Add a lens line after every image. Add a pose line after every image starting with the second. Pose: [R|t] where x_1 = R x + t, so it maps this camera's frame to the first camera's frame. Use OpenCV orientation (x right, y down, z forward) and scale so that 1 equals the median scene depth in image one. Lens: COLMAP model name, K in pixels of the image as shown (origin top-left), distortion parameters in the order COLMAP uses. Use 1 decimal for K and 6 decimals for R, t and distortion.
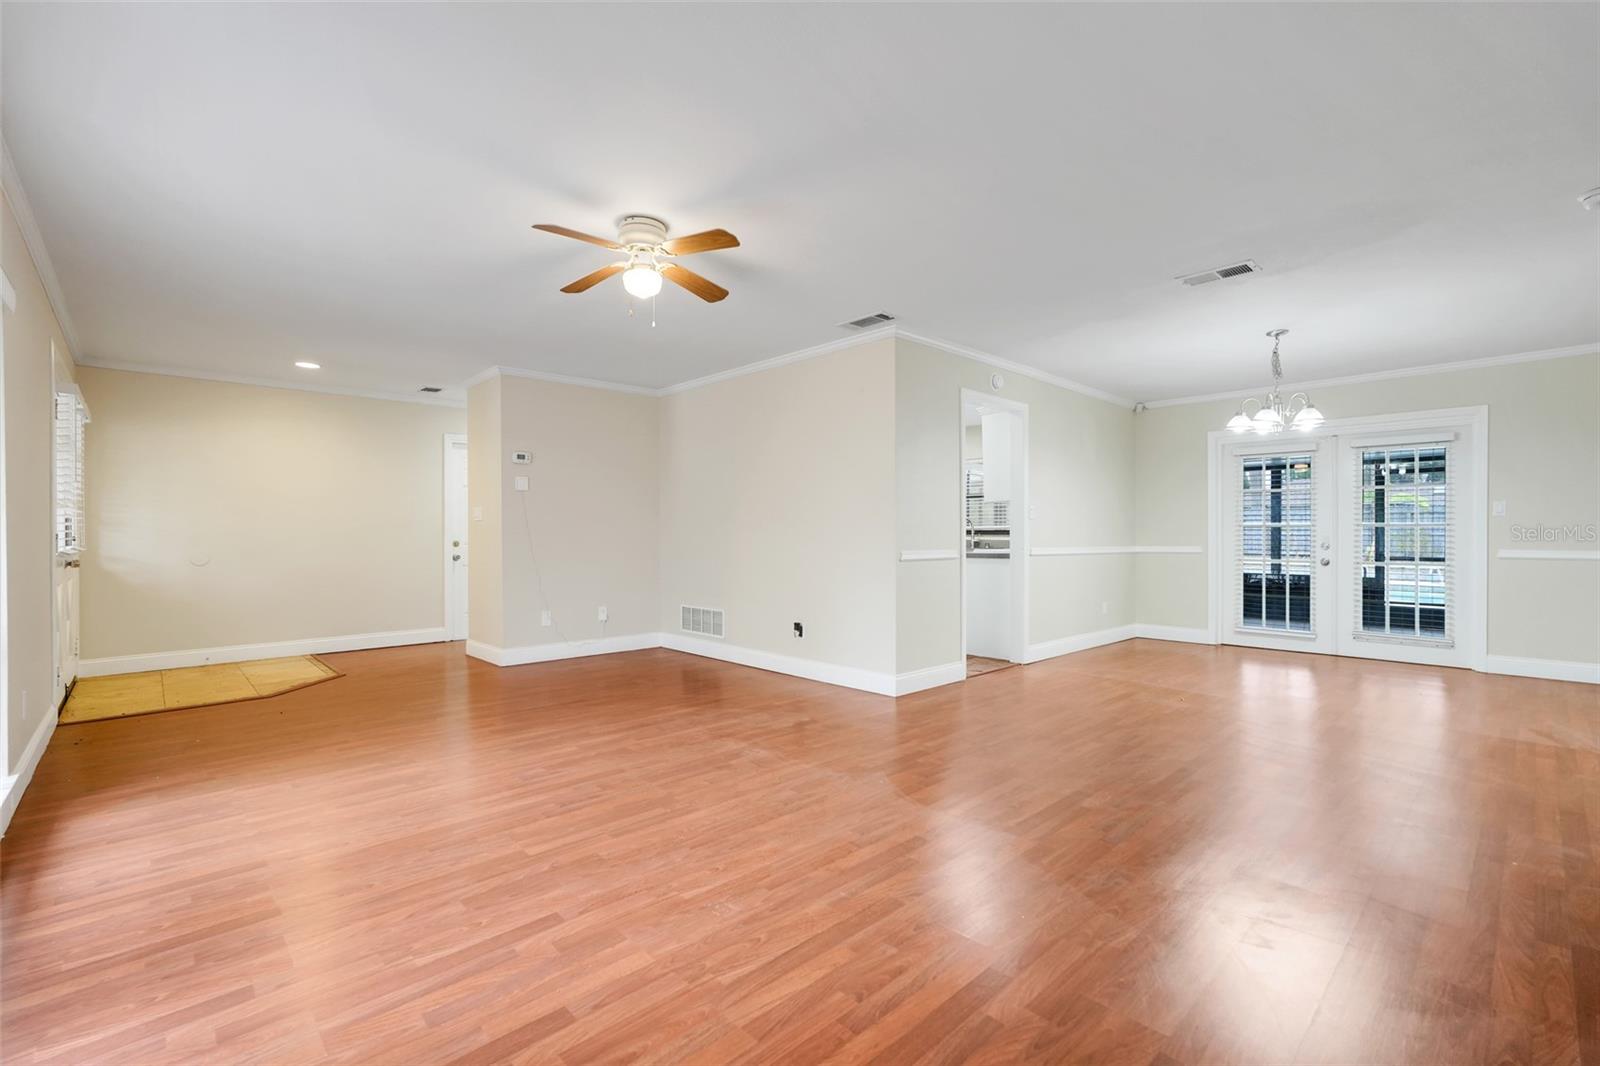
lens RADIAL K [[706.4, 0, 803.2], [0, 706.4, 533.9], [0, 0, 1]] dist [-0.000250, 0.000672]
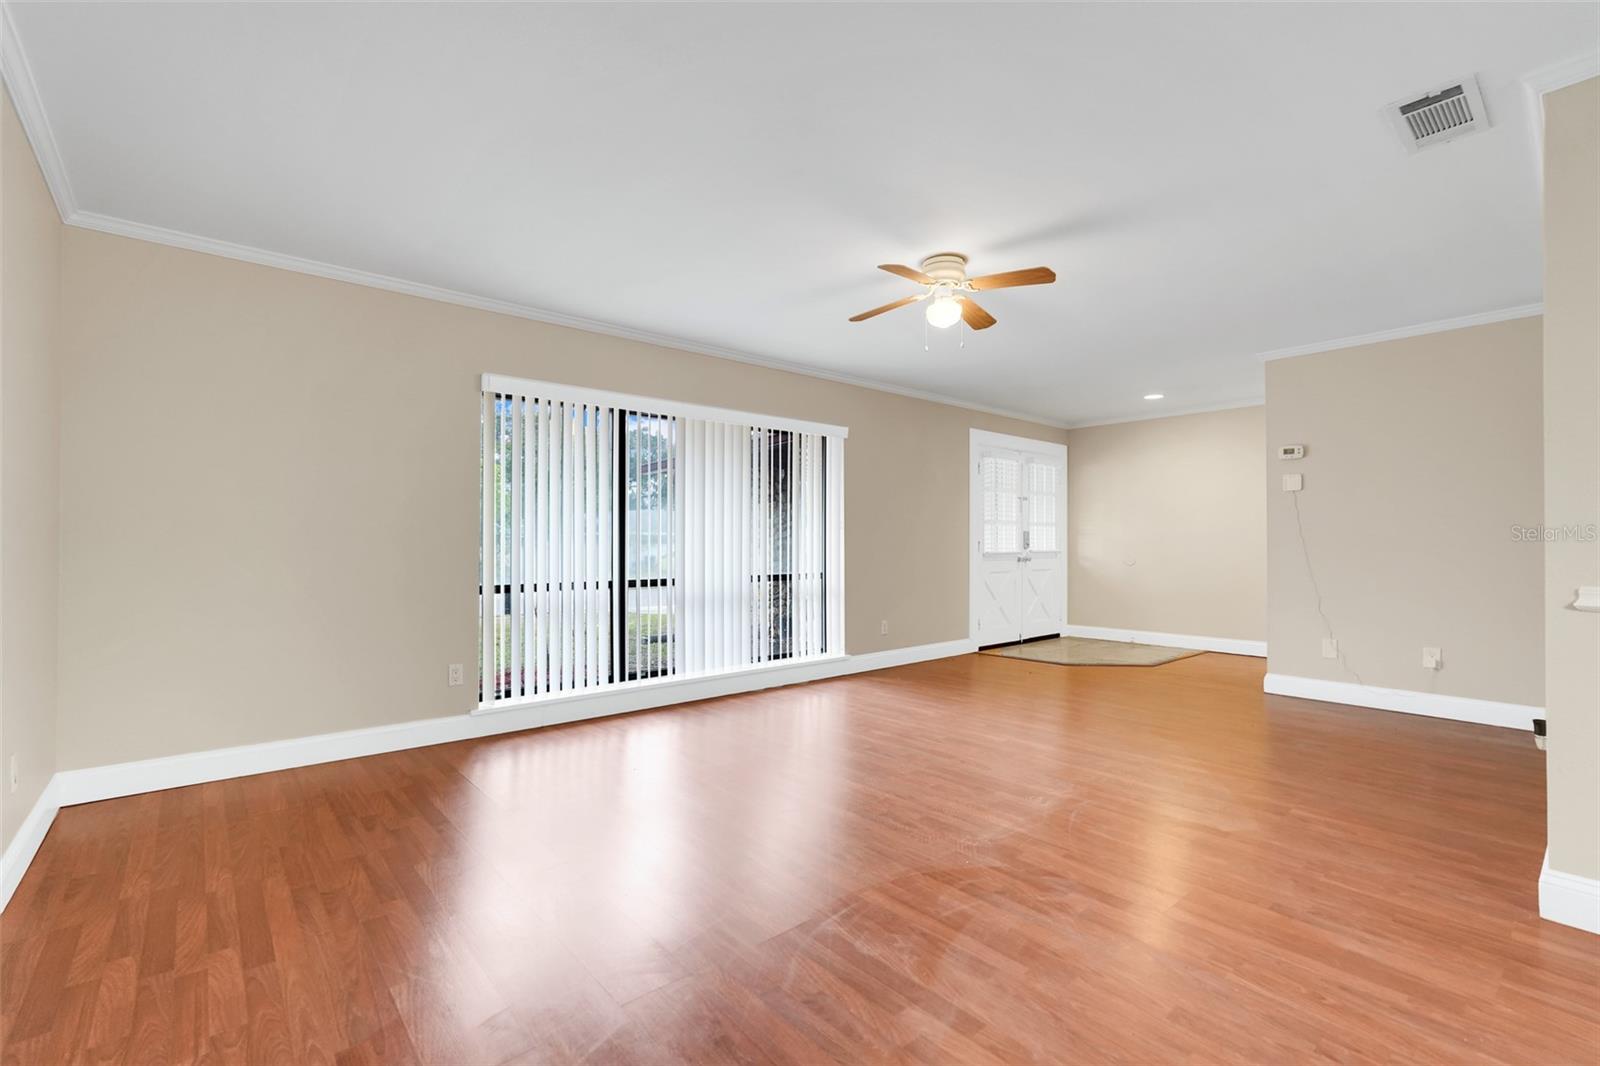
lens RADIAL K [[706.4, 0, 803.2], [0, 706.4, 533.9], [0, 0, 1]] dist [-0.000250, 0.000672]
pose [[-0.037220, -0.007870, -0.999276, 0.859784], [0.000057, 0.999969, -0.007877, -0.005646], [0.999307, -0.000350, -0.037218, 0.810616]]
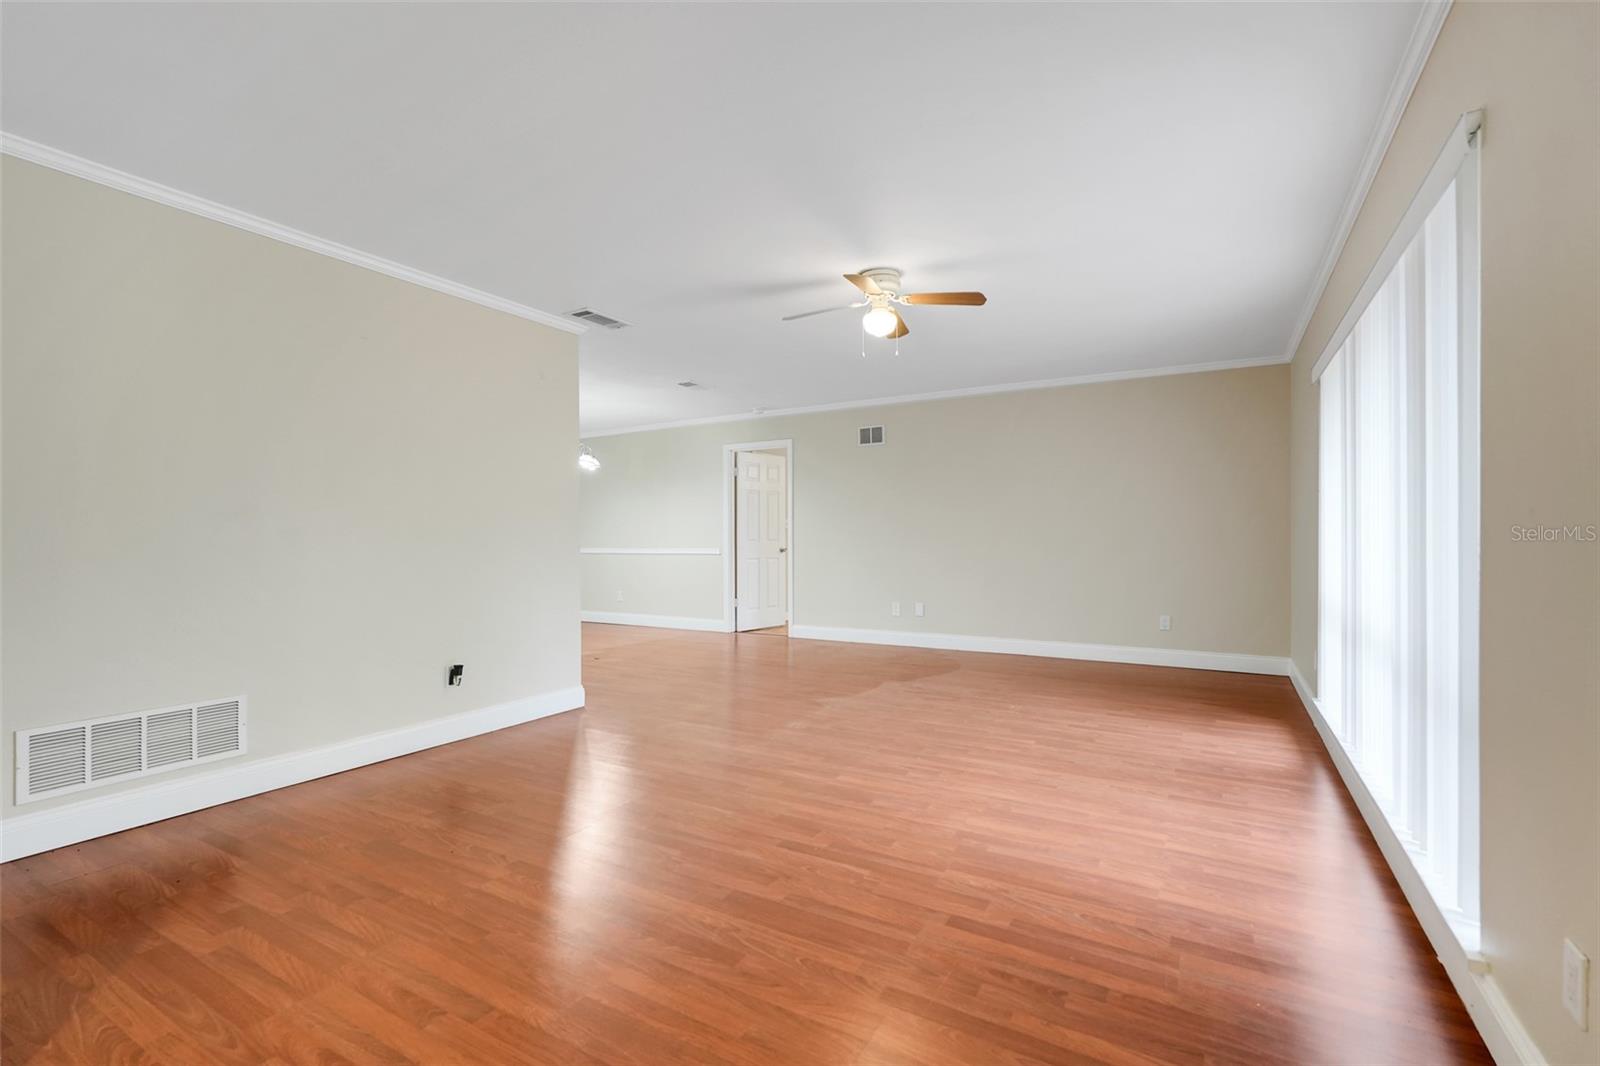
lens RADIAL K [[706.4, 0, 803.2], [0, 706.4, 533.9], [0, 0, 1]] dist [-0.000250, 0.000672]
pose [[-0.288553, 0.007177, 0.957437, -1.292404], [0.001479, 0.999974, -0.007051, 0.001915], [-0.957463, -0.000619, -0.288556, 1.442296]]
